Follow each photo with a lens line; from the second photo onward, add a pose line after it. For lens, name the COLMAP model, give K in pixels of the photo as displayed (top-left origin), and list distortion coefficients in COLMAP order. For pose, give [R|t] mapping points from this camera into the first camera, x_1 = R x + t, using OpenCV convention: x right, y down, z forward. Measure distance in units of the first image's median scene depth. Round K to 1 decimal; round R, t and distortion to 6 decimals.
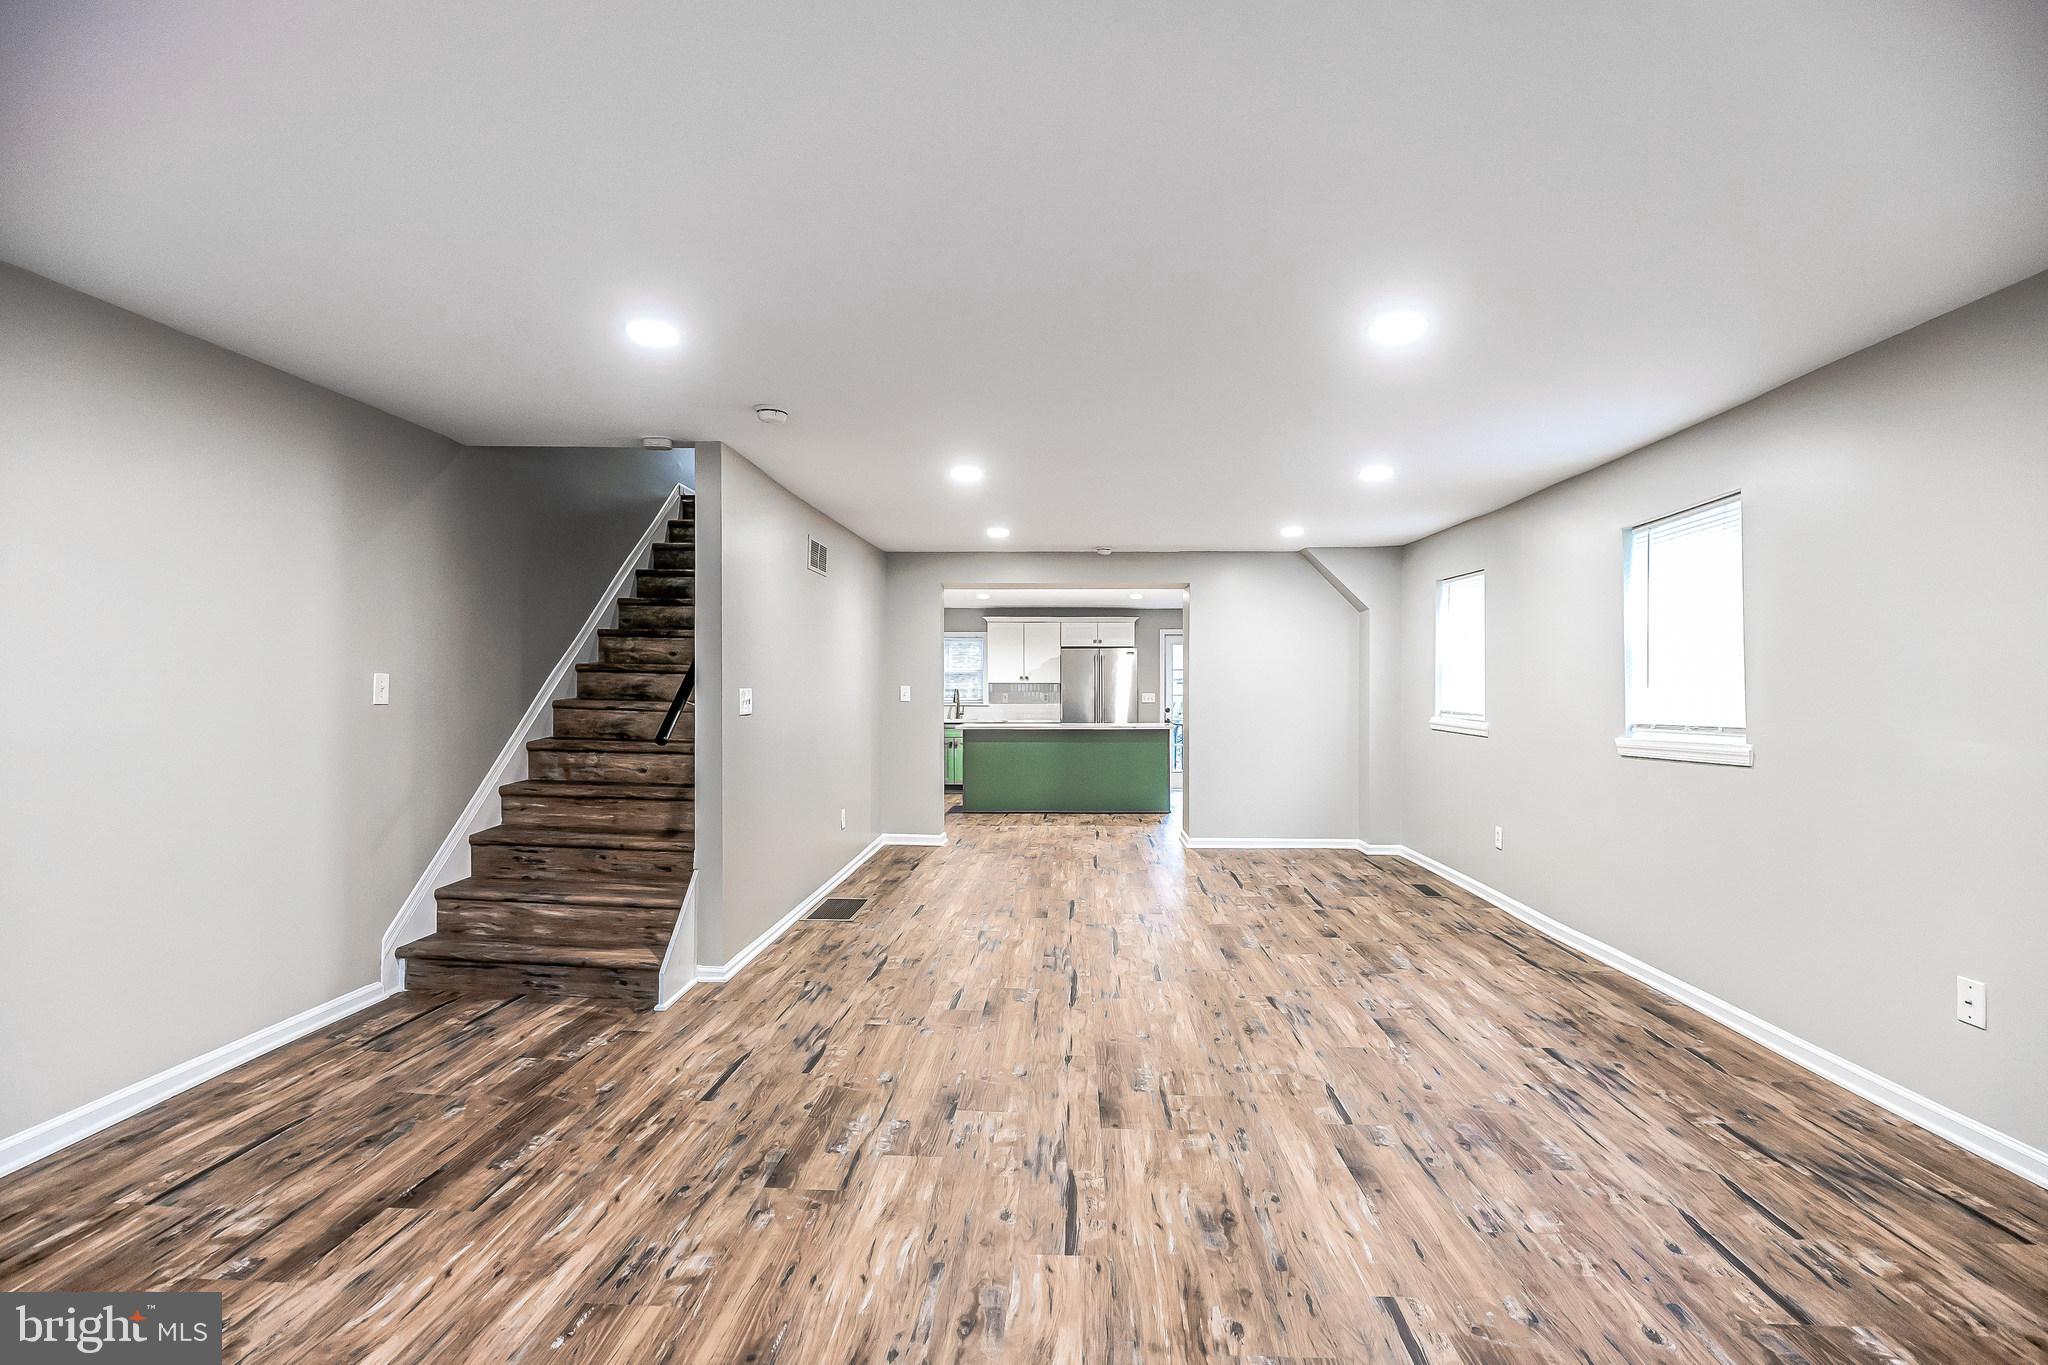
lens RADIAL K [[943.7, 0, 1032.7], [0, 943.7, 677.7], [0, 0, 1]] dist [-0.007496, 0.000763]
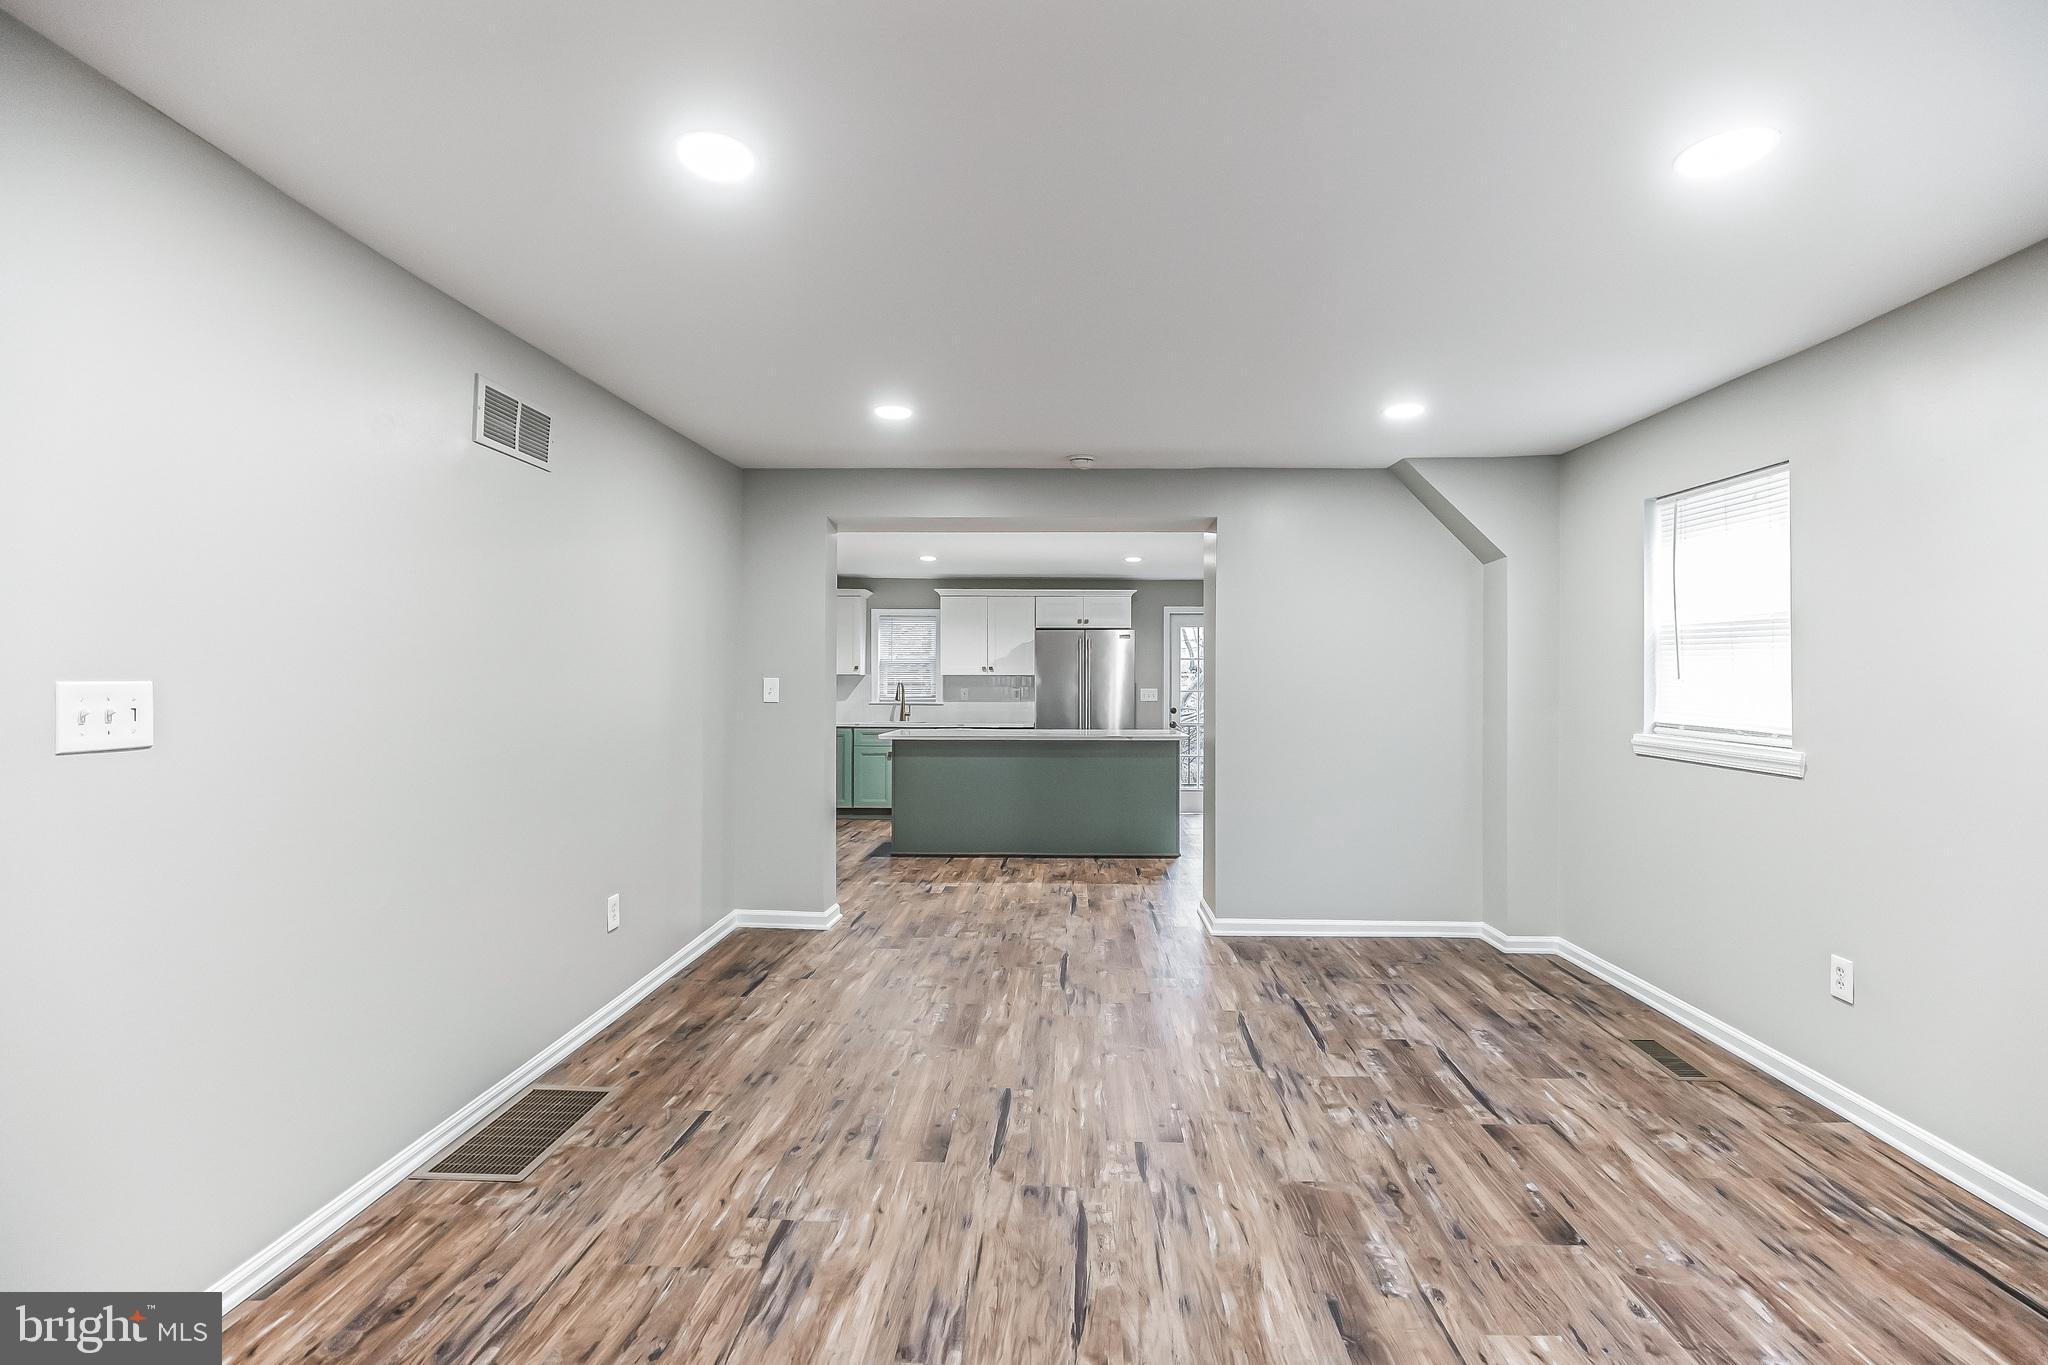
lens RADIAL K [[943.7, 0, 1037.0], [0, 943.7, 683.6], [0, 0, 1]] dist [-0.007496, 0.000763]
pose [[0.999970, 0.003052, 0.007085, 0.044432], [-0.003142, 0.999915, 0.012623, 0.004171], [-0.007046, -0.012645, 0.999895, 0.399173]]
